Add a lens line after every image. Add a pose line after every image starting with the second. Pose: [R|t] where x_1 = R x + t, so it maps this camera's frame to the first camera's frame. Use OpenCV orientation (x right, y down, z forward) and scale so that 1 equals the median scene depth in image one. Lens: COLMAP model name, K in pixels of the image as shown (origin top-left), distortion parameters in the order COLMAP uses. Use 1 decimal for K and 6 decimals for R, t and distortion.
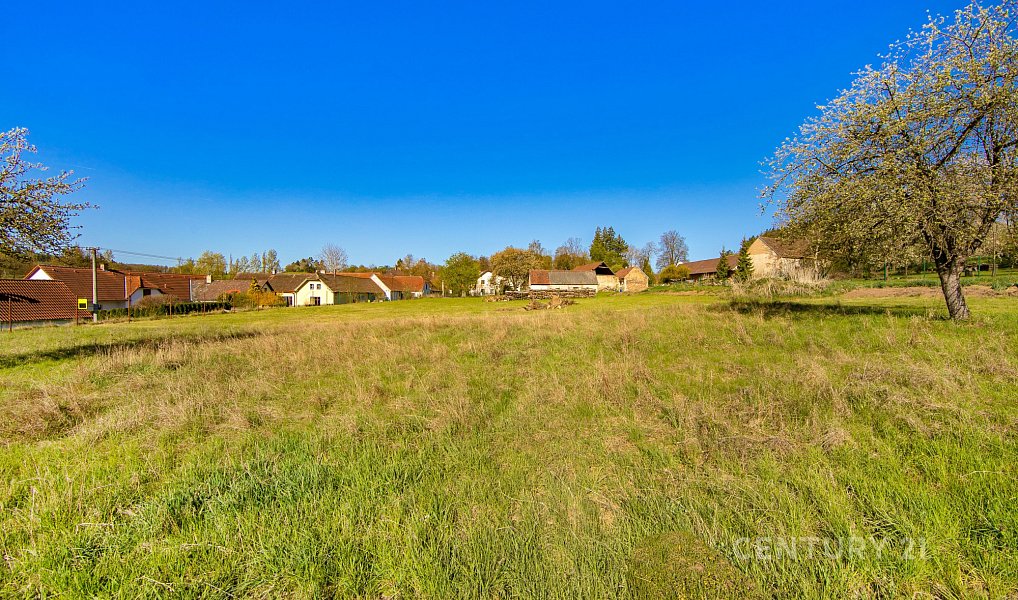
lens RADIAL K [[397.8, 0, 509.0], [0, 397.8, 300.0], [0, 0, 1]] dist [-0.000104, 0.000077]
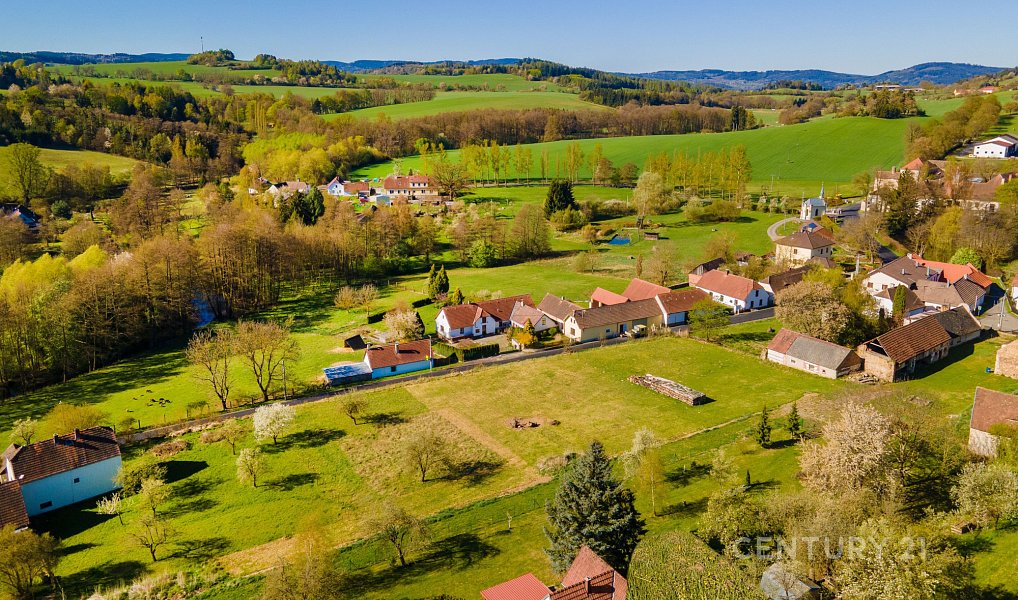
lens RADIAL K [[728.4, 0, 509.0], [0, 728.4, 300.0], [0, 0, 1]] dist [0.038752, 0.001297]
pose [[0.528602, 0.217226, -0.820605, 0.552114], [-0.006960, 0.967780, 0.251702, -0.283703], [0.848841, -0.127339, 0.513082, -0.164323]]
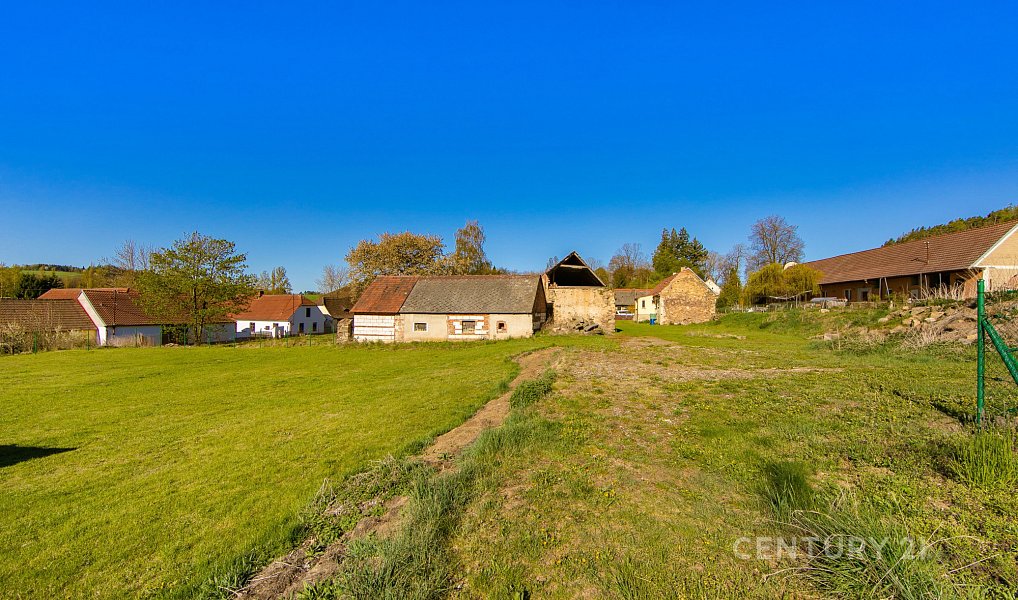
lens RADIAL K [[397.8, 0, 509.0], [0, 397.8, 300.0], [0, 0, 1]] dist [-0.000104, 0.000077]
pose [[0.979925, -0.005121, -0.199301, 0.140835], [-0.004109, 0.998939, -0.045872, -0.017861], [0.199324, 0.045770, 0.978864, 0.342439]]
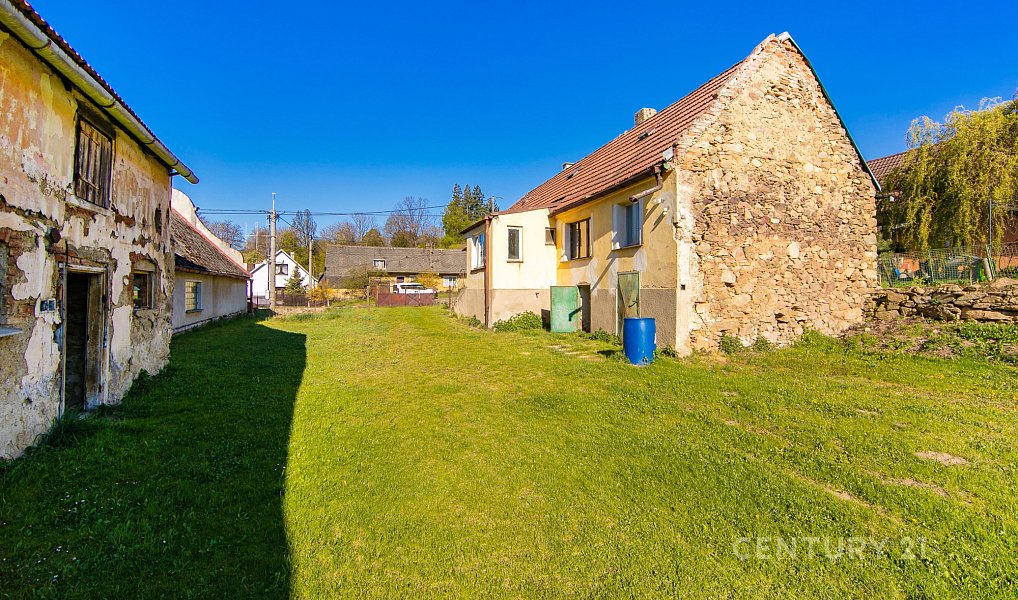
lens RADIAL K [[429.9, 0, 510.7], [0, 429.9, 274.4], [0, 0, 1]] dist [0.000683, 0.000068]
pose [[0.946962, 0.008319, 0.321237, 0.158776], [0.008589, 0.998652, -0.051181, -0.020386], [-0.321230, 0.051225, 0.945615, 0.625299]]
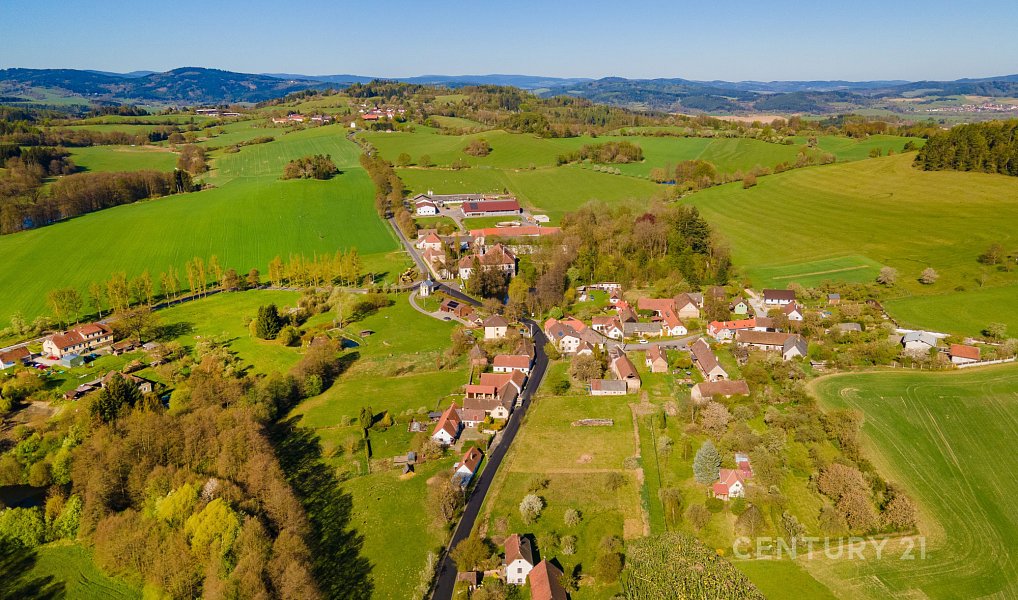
lens RADIAL K [[728.4, 0, 509.0], [0, 728.4, 300.0], [0, 0, 1]] dist [0.038752, 0.001297]
pose [[0.994073, 0.005864, -0.108555, 0.019281], [0.023122, 0.964292, 0.263830, -0.743984], [0.106226, -0.264776, 0.958441, -1.244739]]
